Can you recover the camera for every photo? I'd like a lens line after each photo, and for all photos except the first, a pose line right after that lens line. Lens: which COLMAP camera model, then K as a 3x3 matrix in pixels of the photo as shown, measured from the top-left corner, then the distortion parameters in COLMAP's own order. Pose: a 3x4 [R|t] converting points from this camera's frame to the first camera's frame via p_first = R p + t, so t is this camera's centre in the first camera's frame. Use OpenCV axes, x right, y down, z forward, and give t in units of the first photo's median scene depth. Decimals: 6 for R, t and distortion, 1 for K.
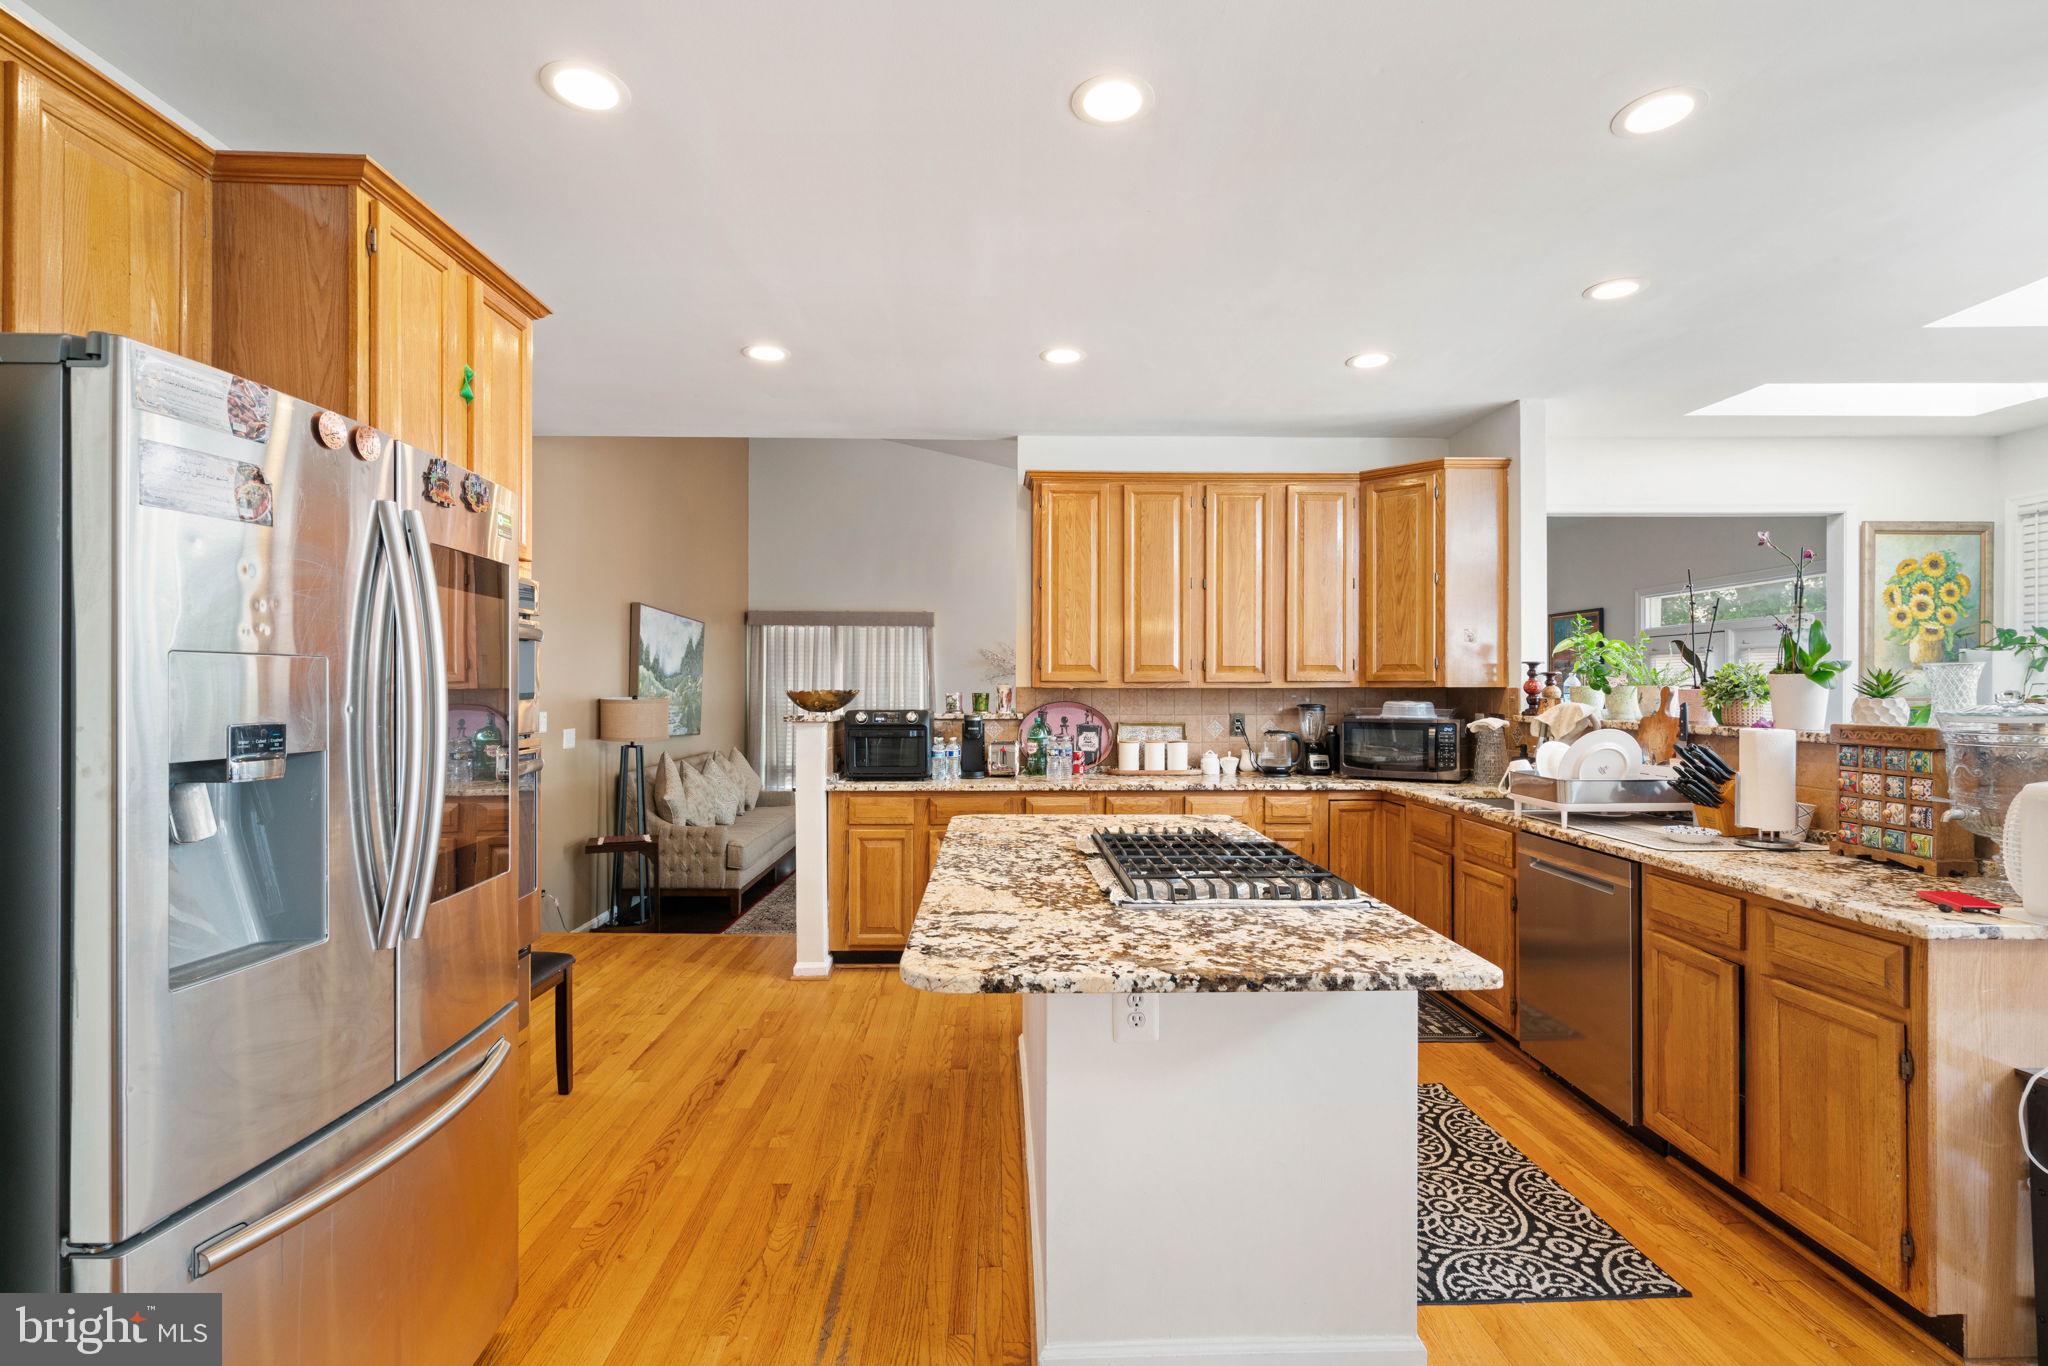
lens RADIAL K [[939.0, 0, 1064.6], [0, 939.0, 688.2], [0, 0, 1]] dist [-0.003415, -0.000193]
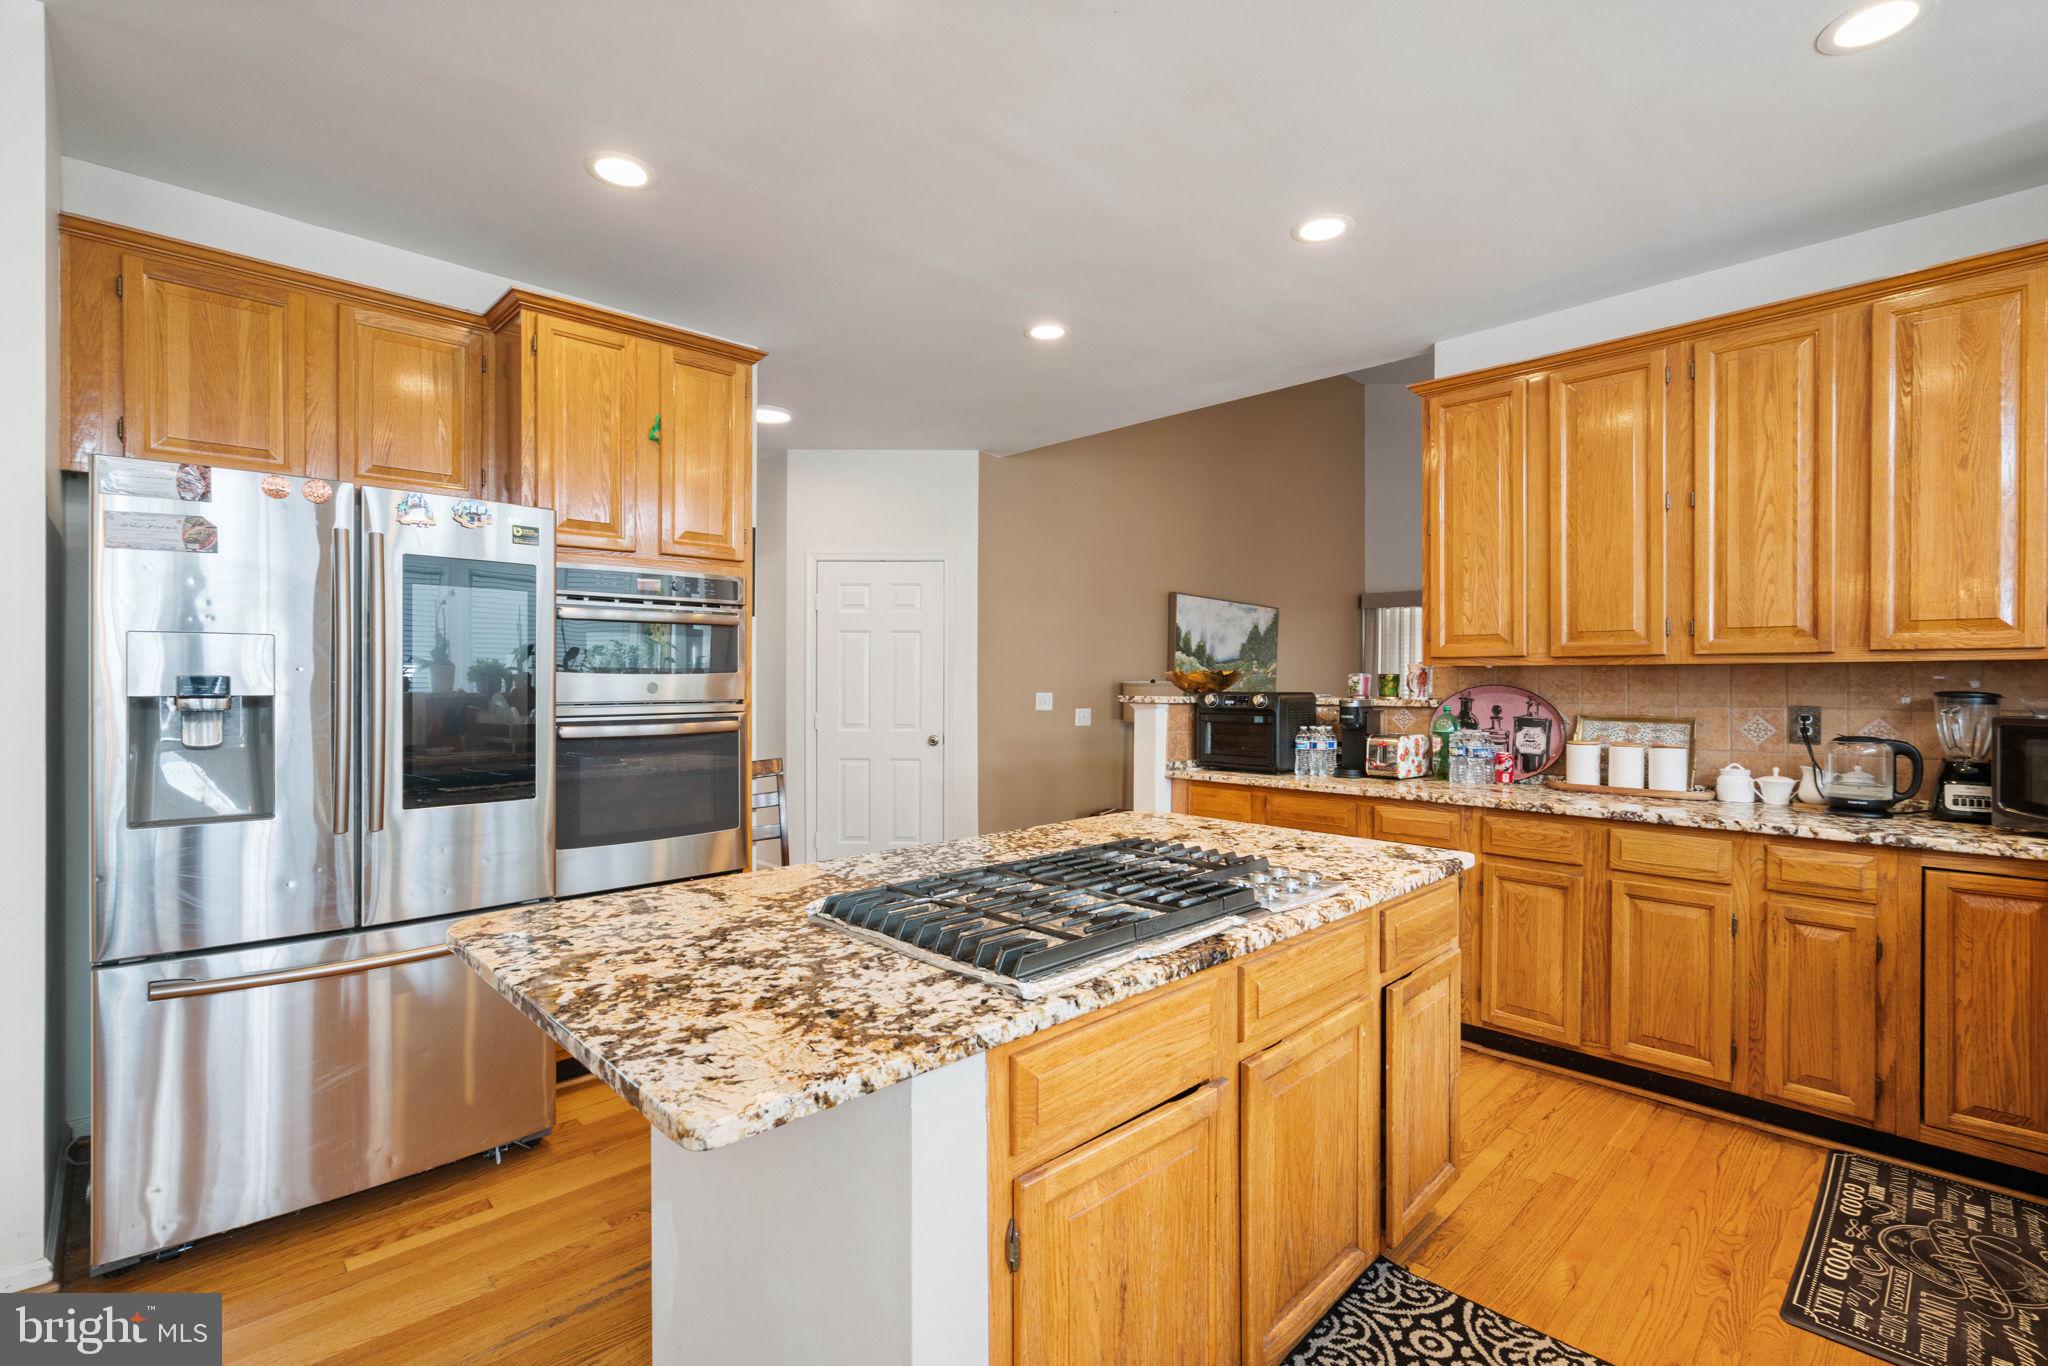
lens RADIAL K [[939.0, 0, 1028.3], [0, 939.0, 680.5], [0, 0, 1]] dist [-0.003415, -0.000193]
pose [[0.665201, 0.000342, -0.746664, 0.322347], [-0.000266, 1.000000, 0.000221, 0.011304], [0.746664, 0.000051, 0.665201, 0.244877]]
